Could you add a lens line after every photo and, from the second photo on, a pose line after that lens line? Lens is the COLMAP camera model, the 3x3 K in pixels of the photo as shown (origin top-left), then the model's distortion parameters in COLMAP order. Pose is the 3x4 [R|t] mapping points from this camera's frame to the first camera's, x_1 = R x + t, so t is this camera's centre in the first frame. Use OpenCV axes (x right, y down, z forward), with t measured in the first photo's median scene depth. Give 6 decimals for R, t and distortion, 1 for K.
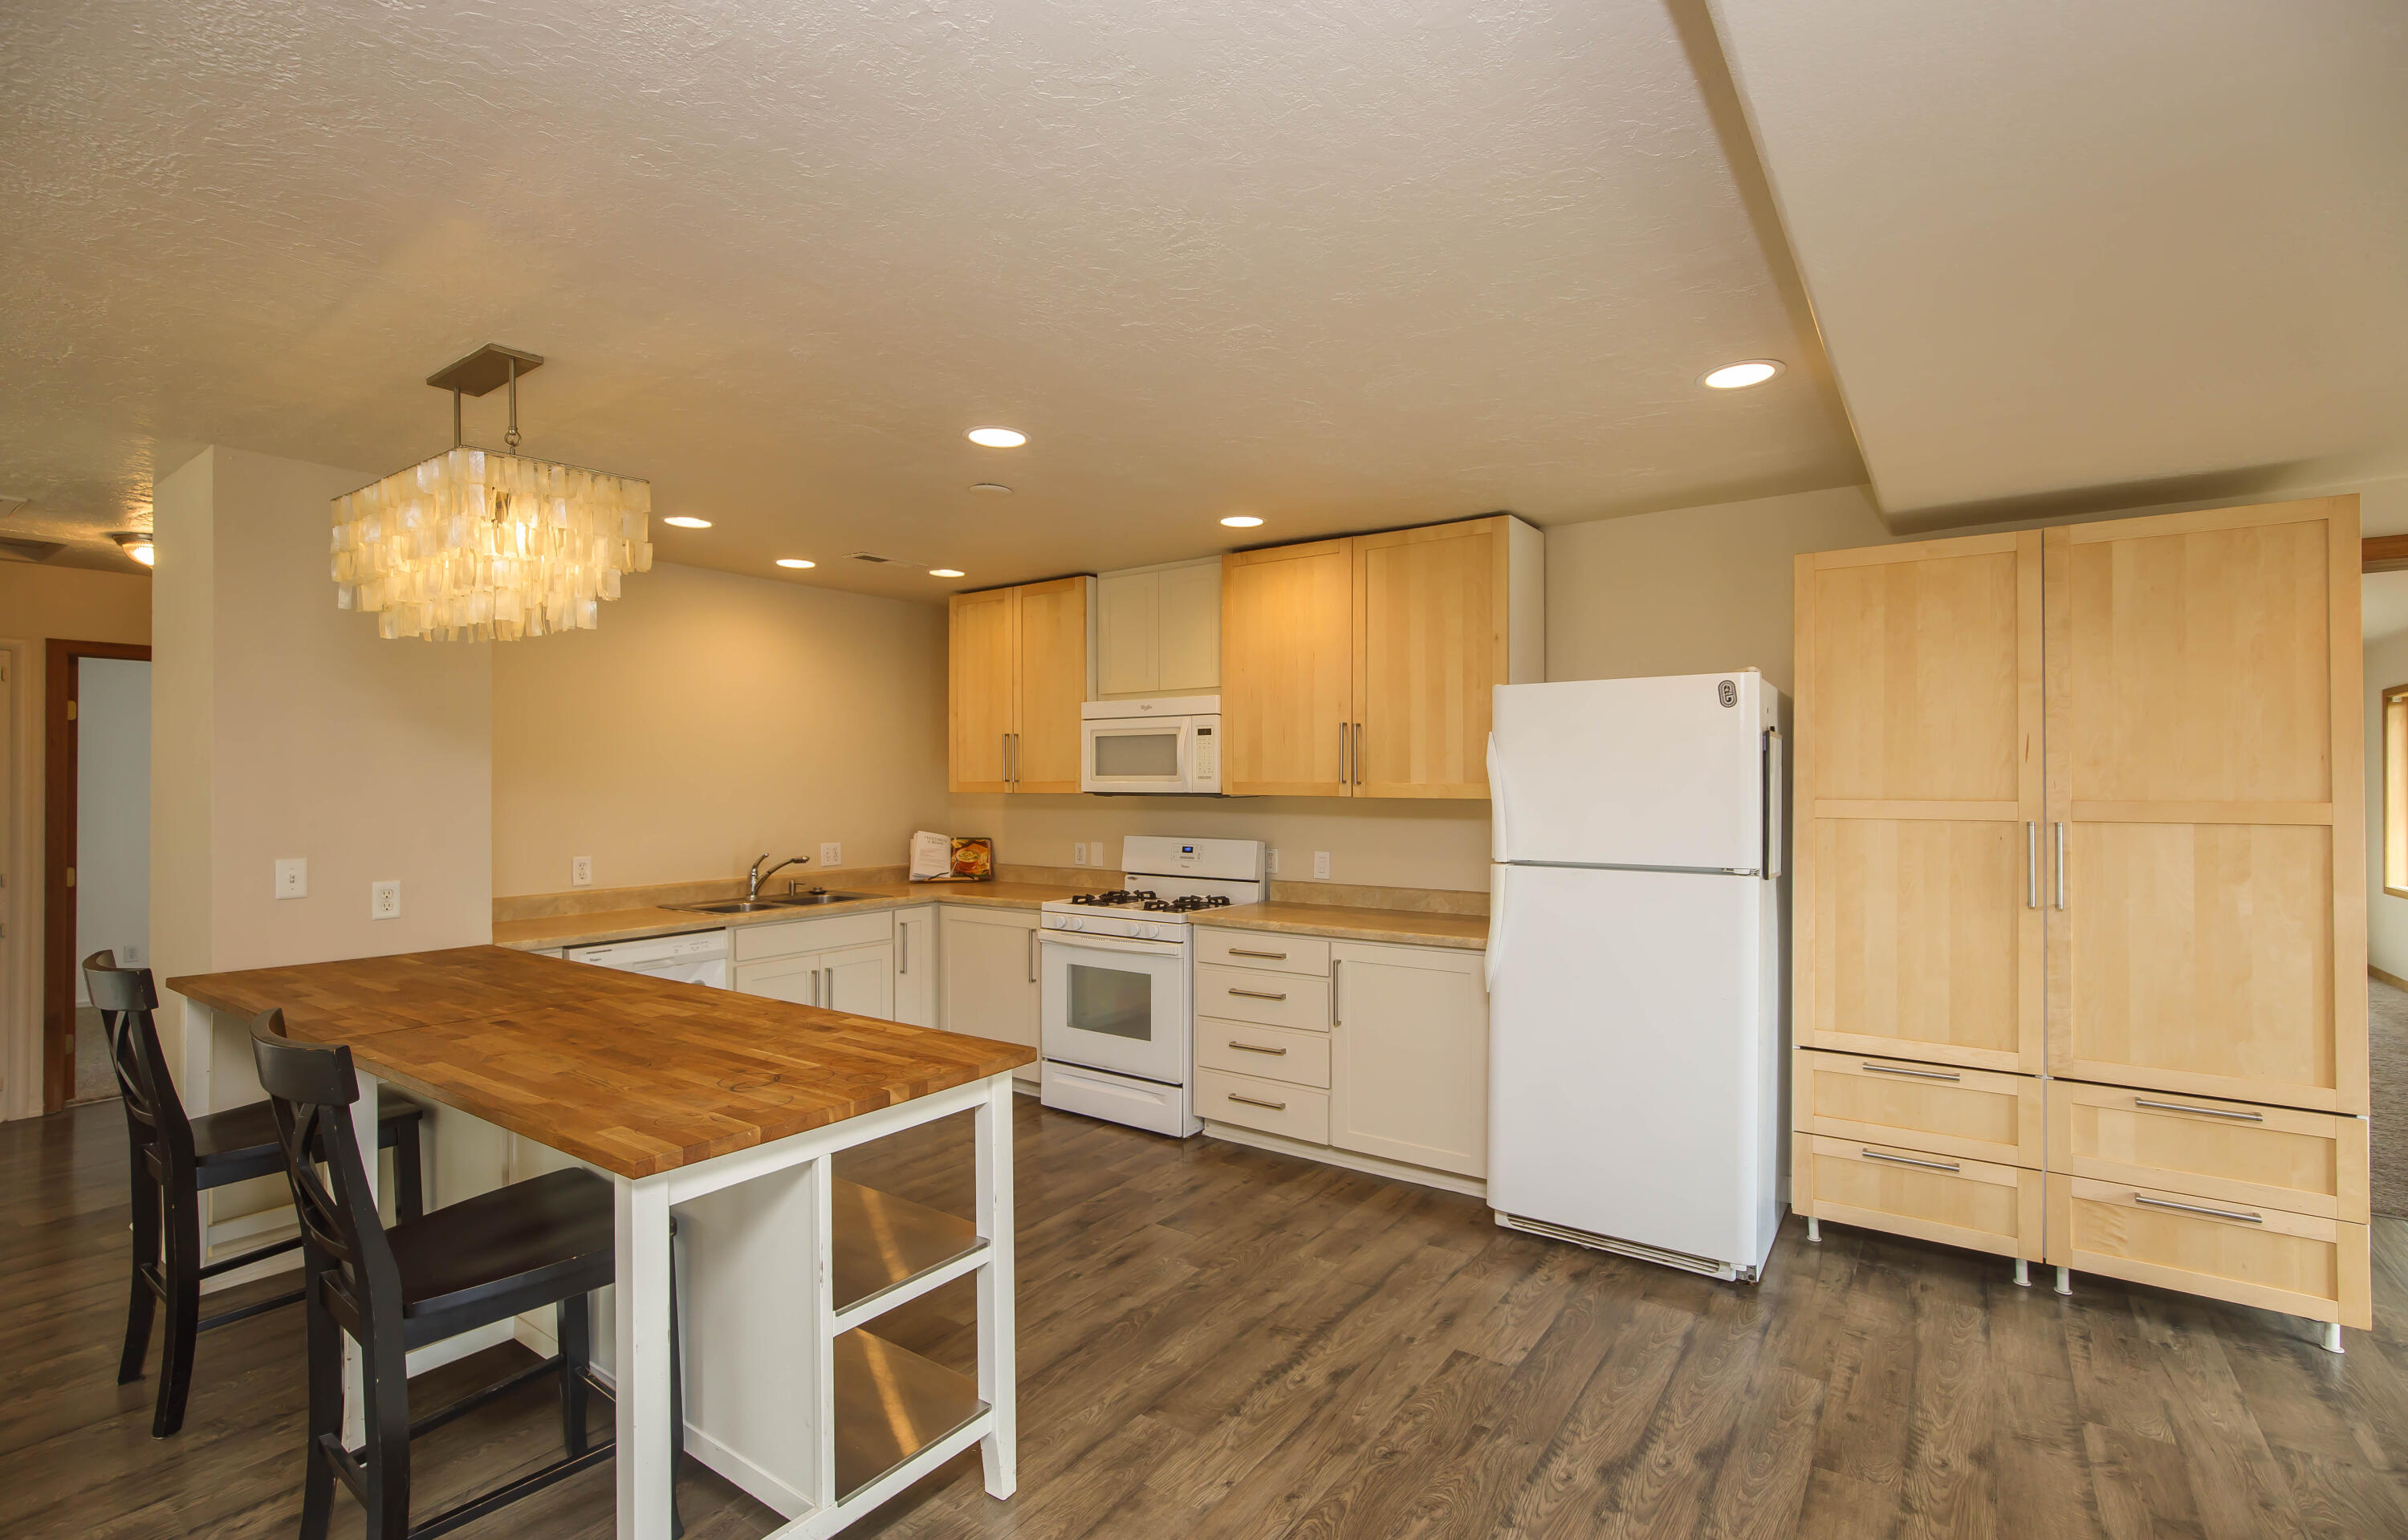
lens RADIAL K [[1098.7, 0, 1173.9], [0, 1098.7, 781.7], [0, 0, 1]] dist [0.002097, 0.000561]
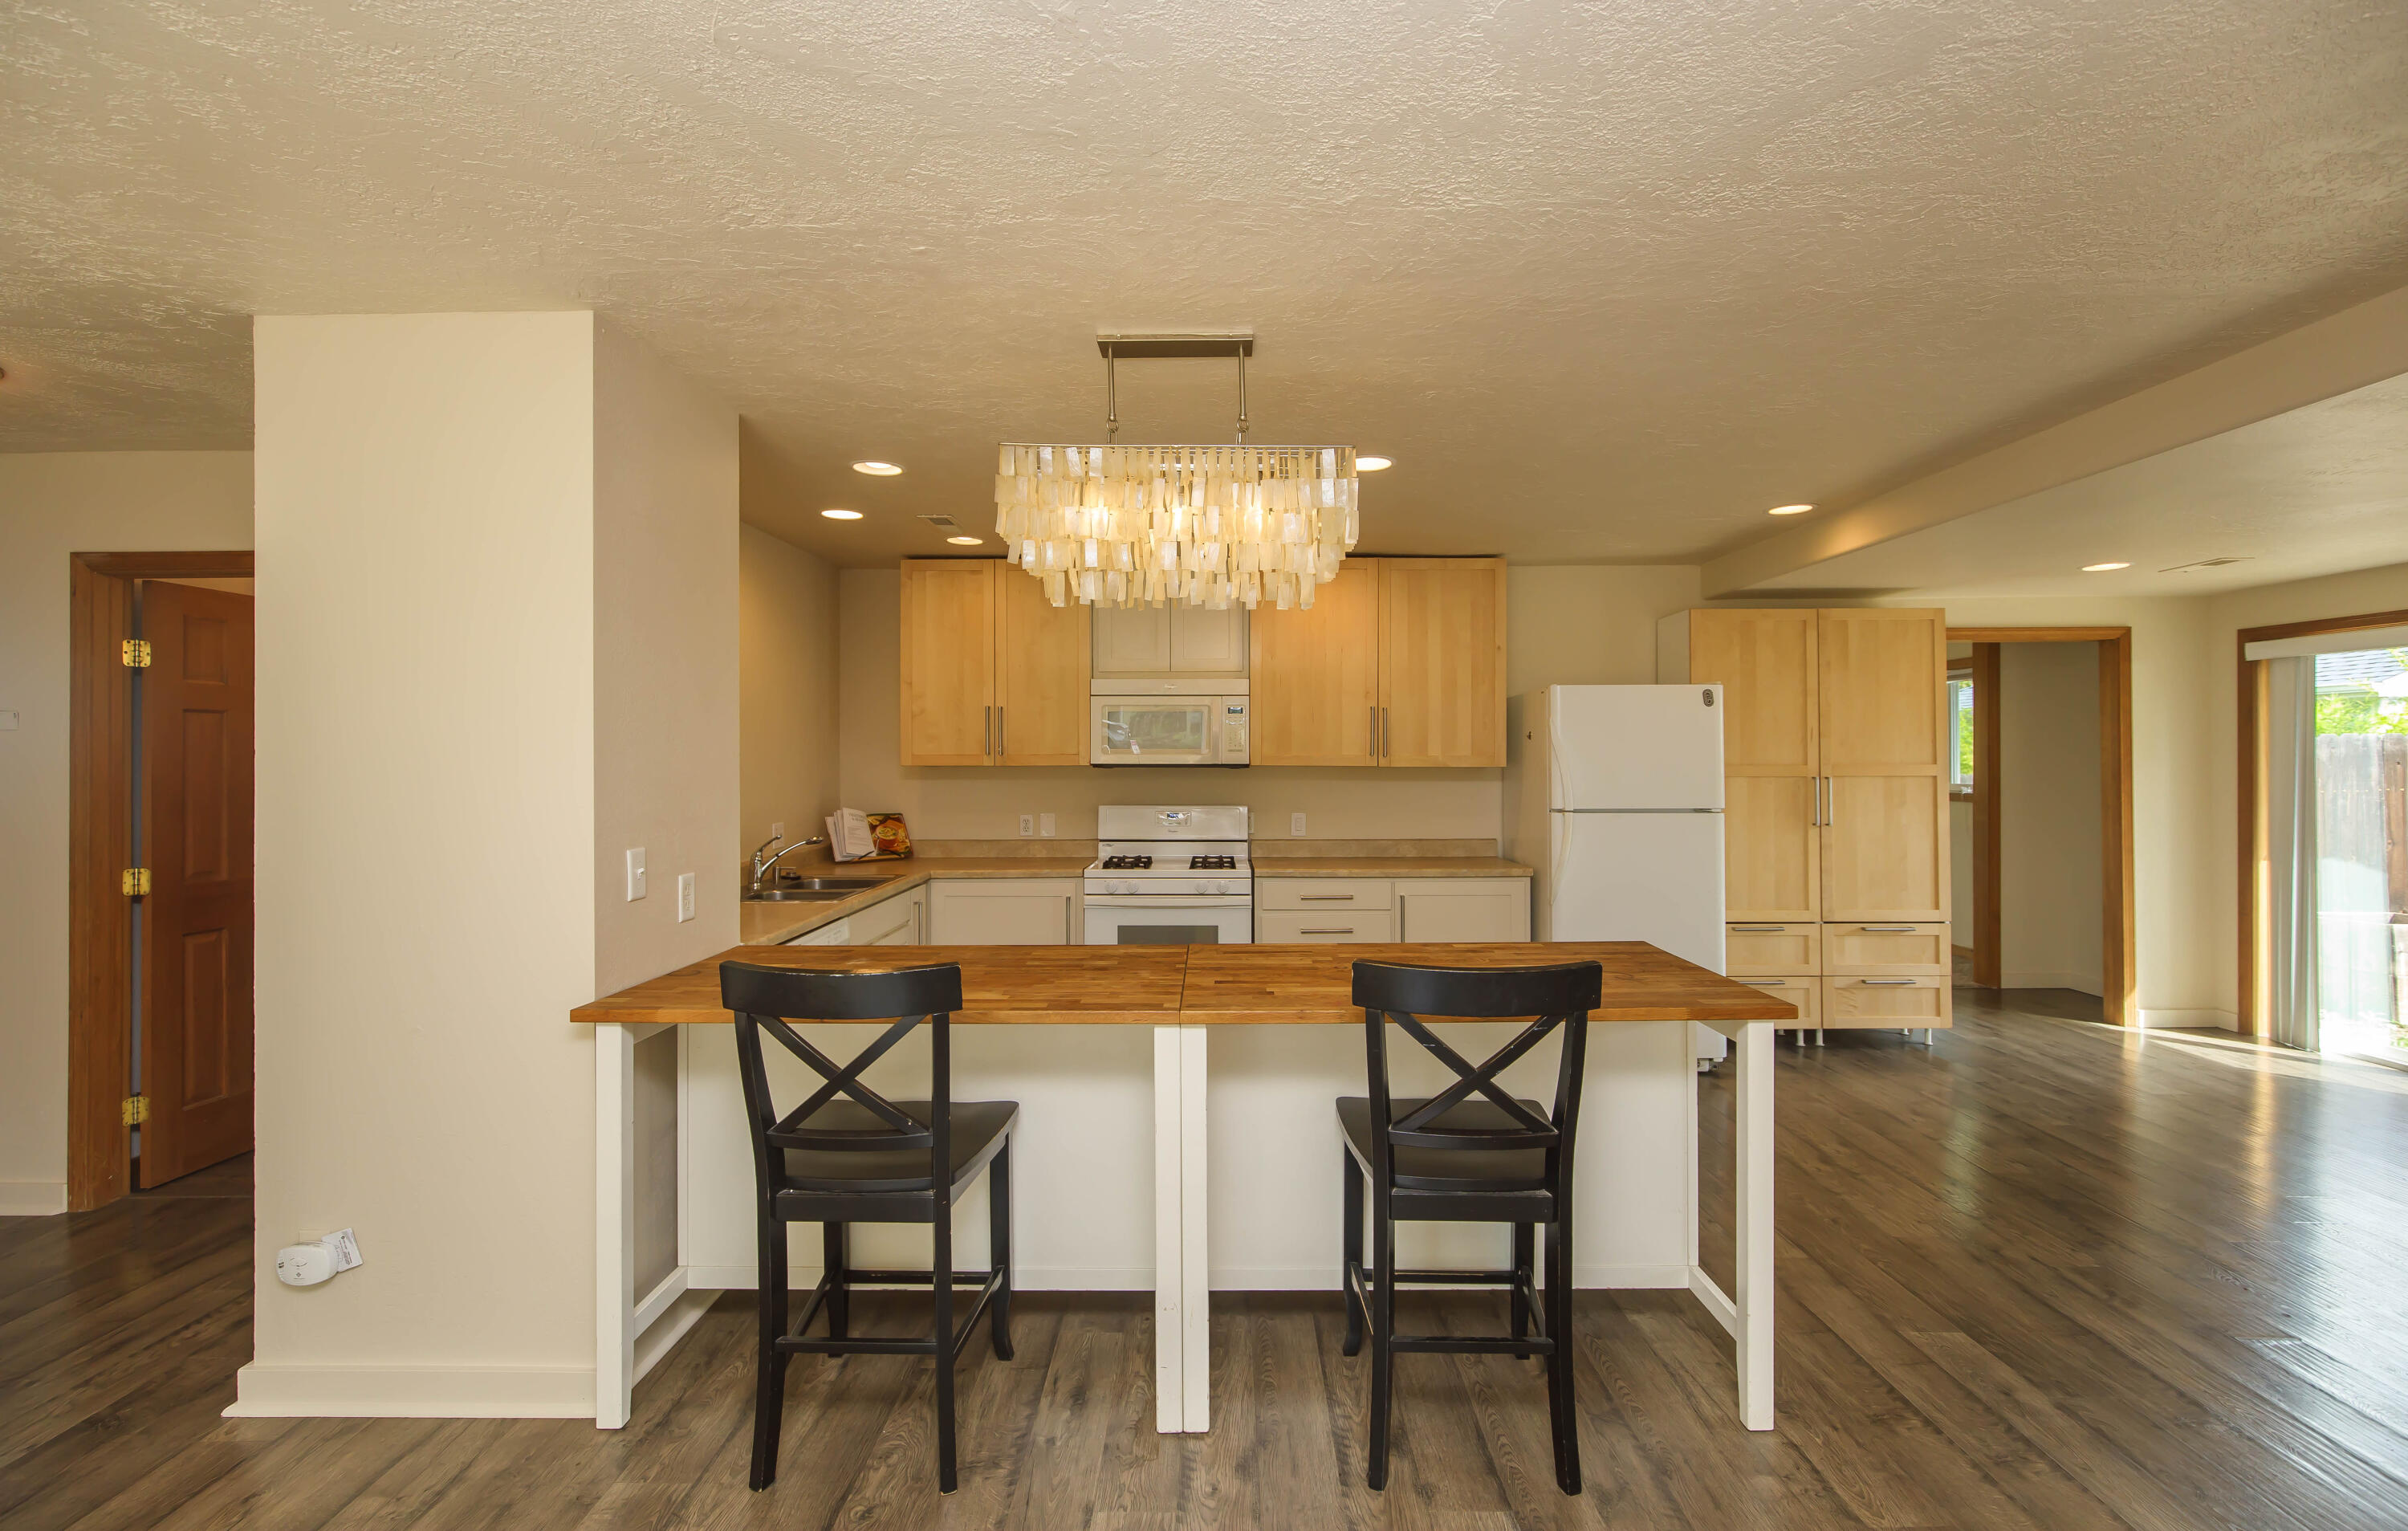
lens RADIAL K [[1096.5, 0, 1204.0], [0, 1096.5, 765.5], [0, 0, 1]] dist [0.001082, -0.000046]
pose [[0.822743, -0.004950, 0.568393, -0.675572], [0.000972, 0.999973, 0.007302, 0.003260], [-0.568413, -0.005455, 0.822725, 0.081556]]
